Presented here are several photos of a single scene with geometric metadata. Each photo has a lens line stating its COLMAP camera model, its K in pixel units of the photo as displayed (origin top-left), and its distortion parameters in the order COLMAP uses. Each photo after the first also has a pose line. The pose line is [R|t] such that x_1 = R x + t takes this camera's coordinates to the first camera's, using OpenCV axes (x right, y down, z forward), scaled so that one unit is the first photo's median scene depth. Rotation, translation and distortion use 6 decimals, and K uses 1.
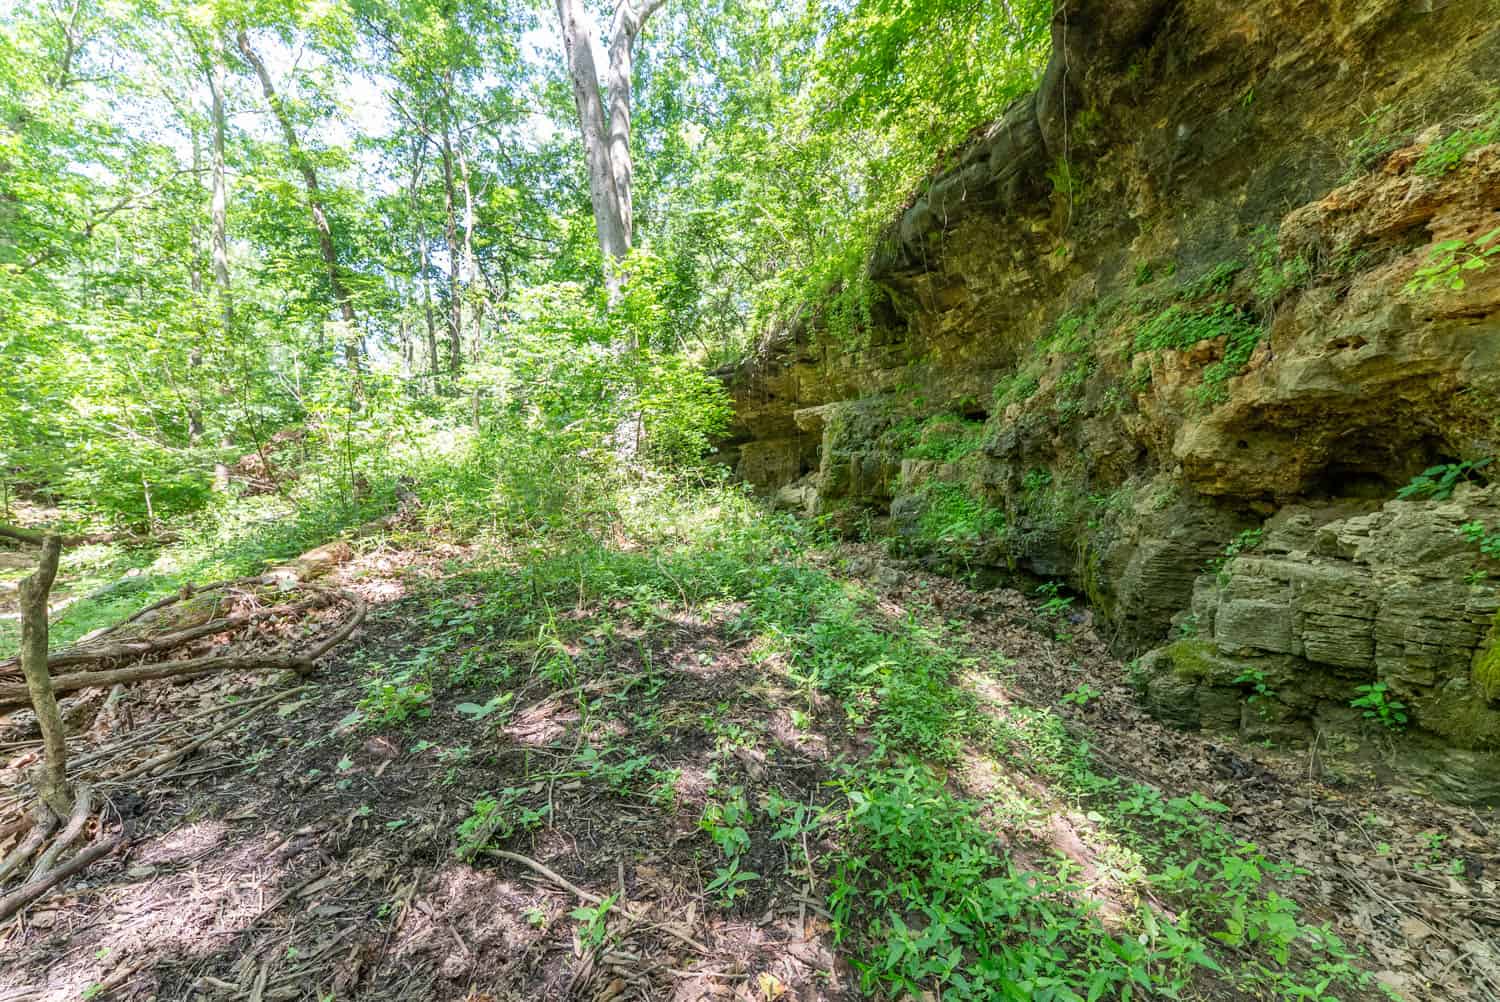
lens RADIAL K [[602.3, 0, 745.5], [0, 602.3, 507.9], [0, 0, 1]] dist [0.000986, -0.000229]
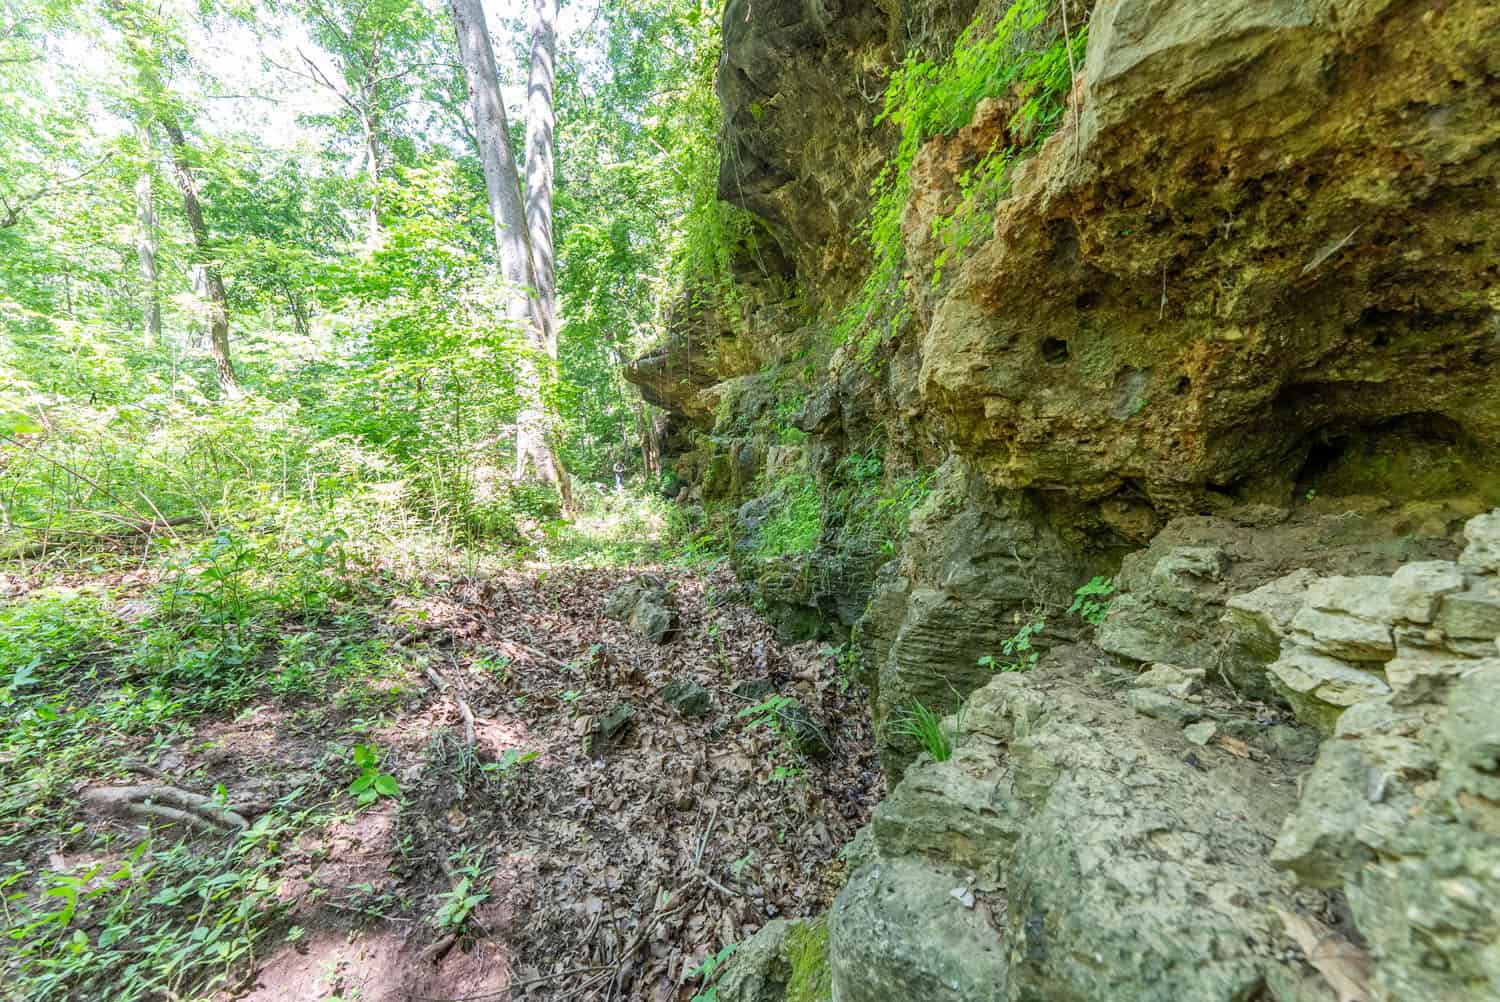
lens RADIAL K [[602.3, 0, 745.5], [0, 602.3, 507.9], [0, 0, 1]] dist [0.000986, -0.000229]
pose [[0.998125, 0.001166, -0.061192, 0.296333], [-0.001180, 0.999999, -0.000184, -0.003945], [0.061192, 0.000255, 0.998126, 0.279821]]
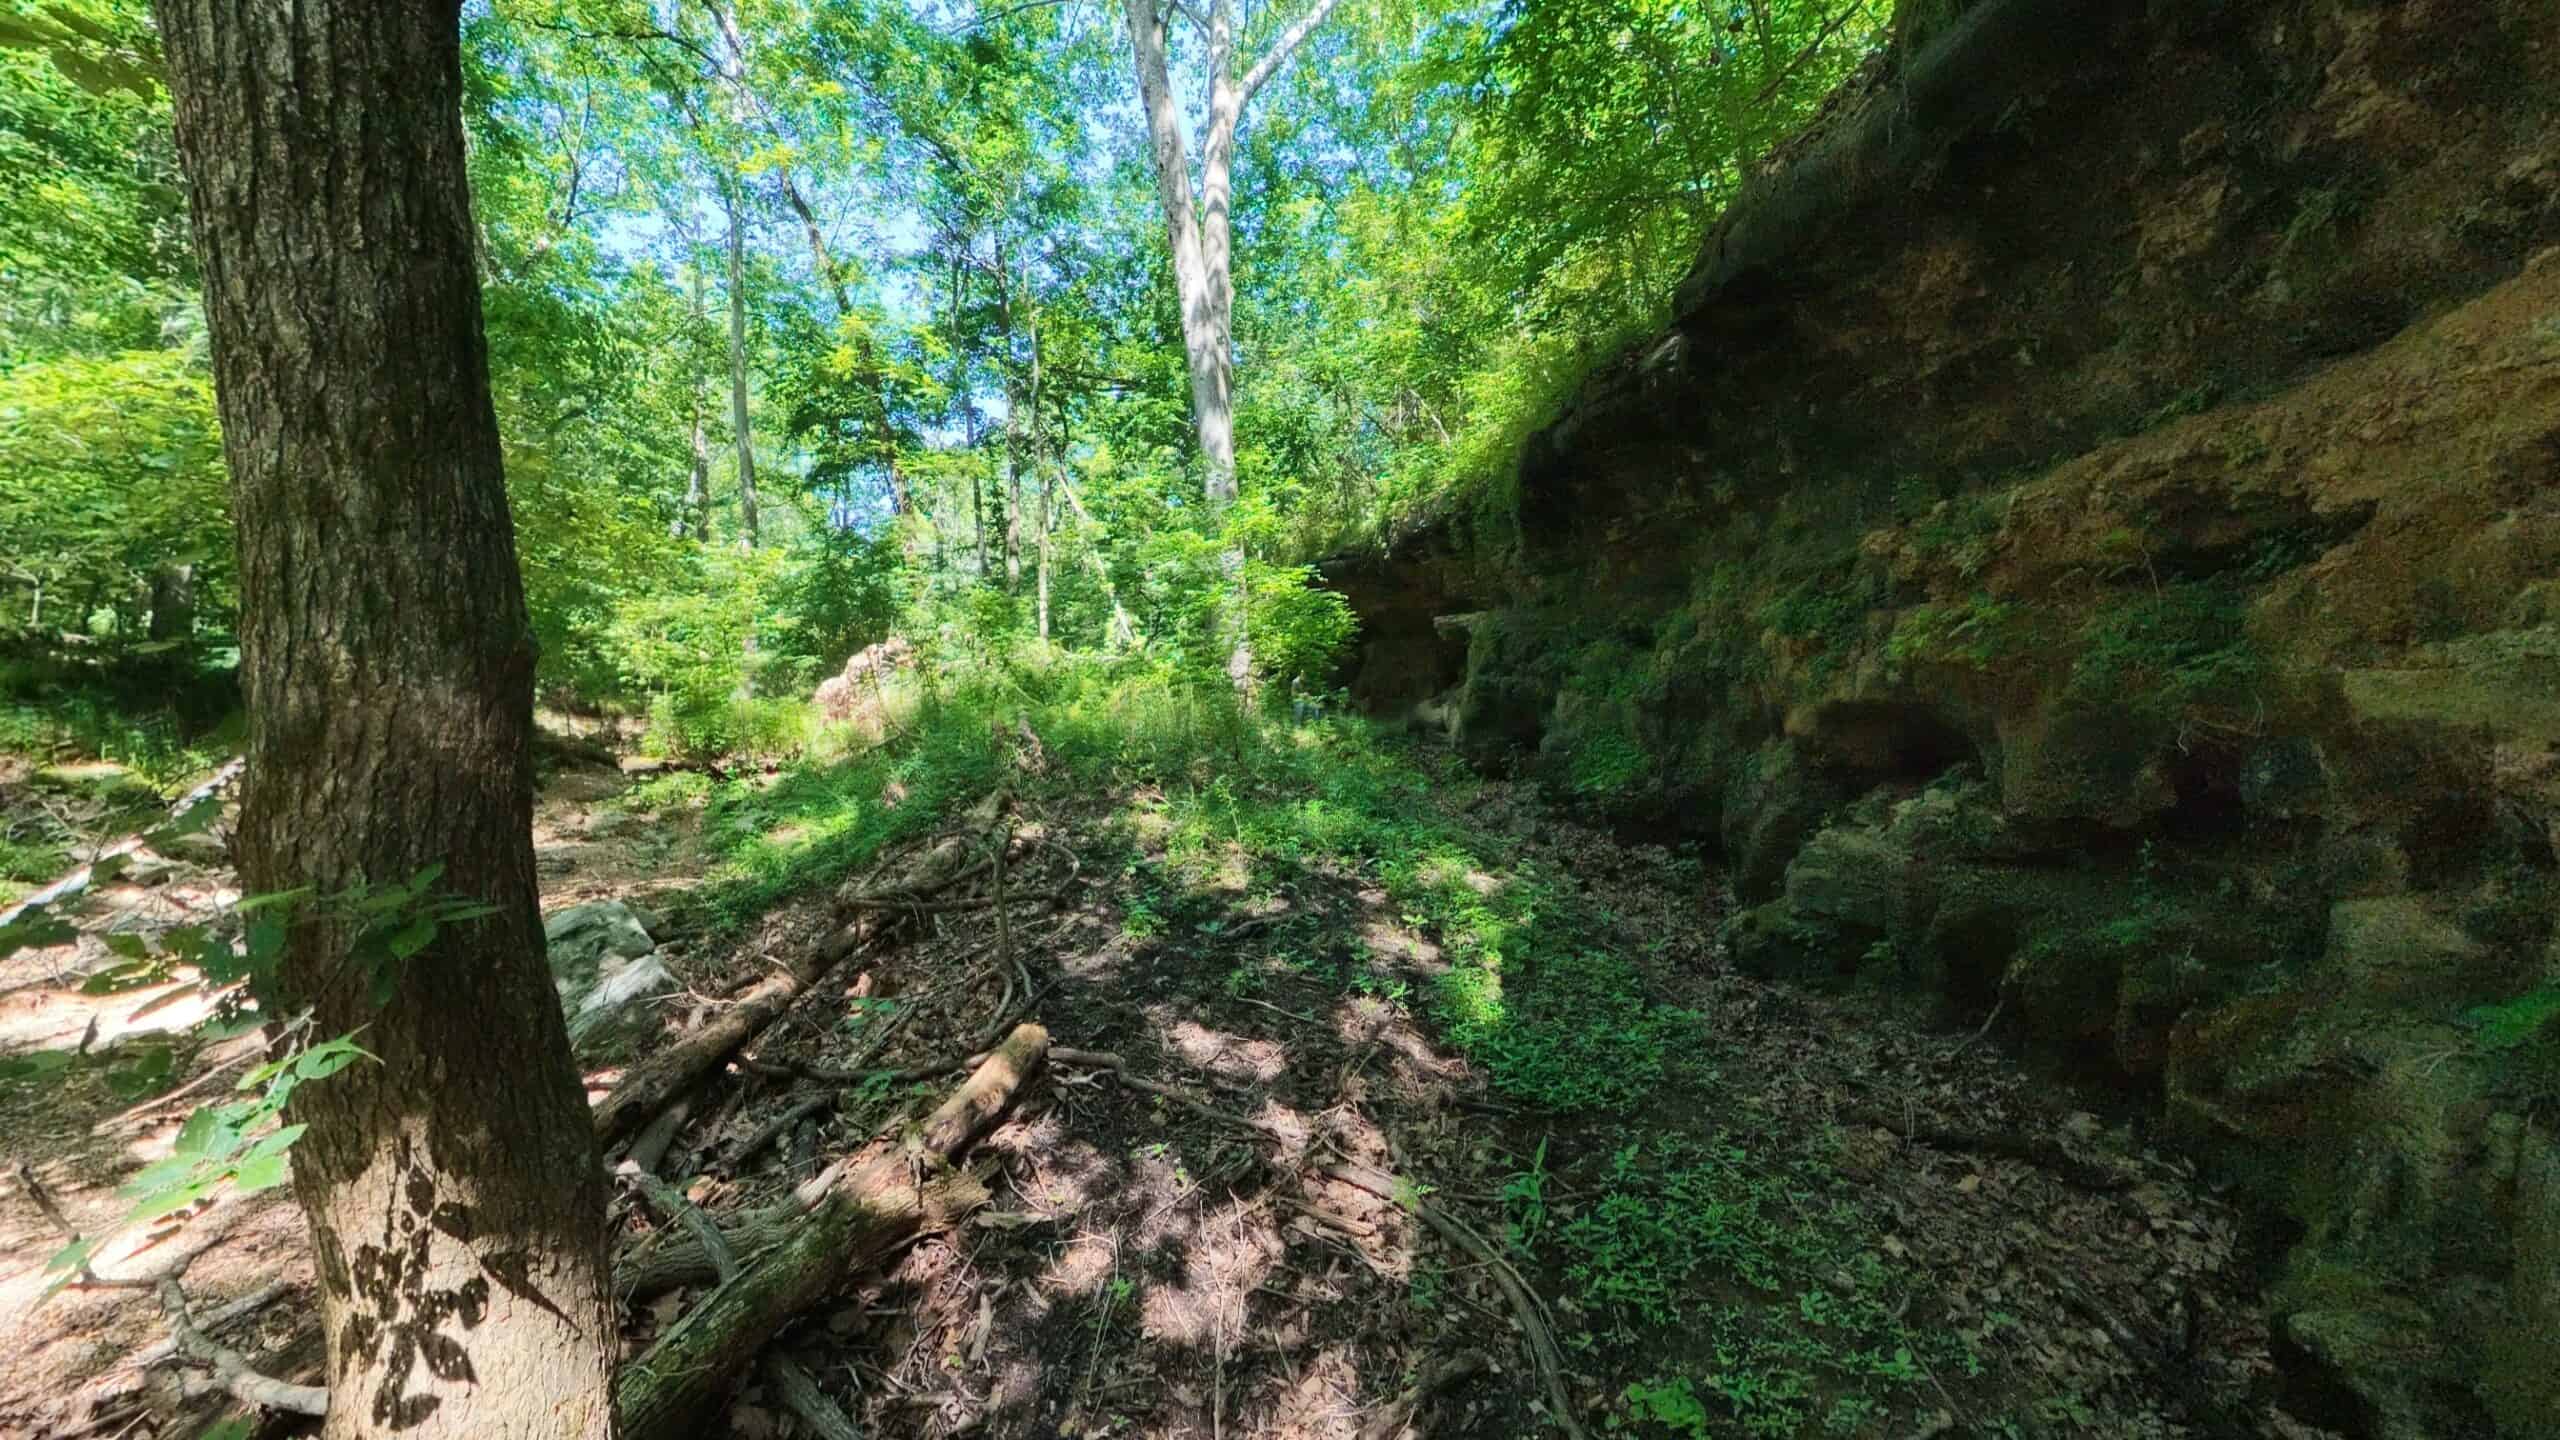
lens RADIAL K [[860.9, 0, 1317.2], [0, 860.9, 719.1], [0, 0, 1]] dist [0.000223, -0.000006]
pose [[0.998441, 0.008821, -0.055122, -0.021426], [-0.007663, 0.999746, 0.021182, -0.068009], [0.055295, -0.020727, 0.998255, -0.285698]]
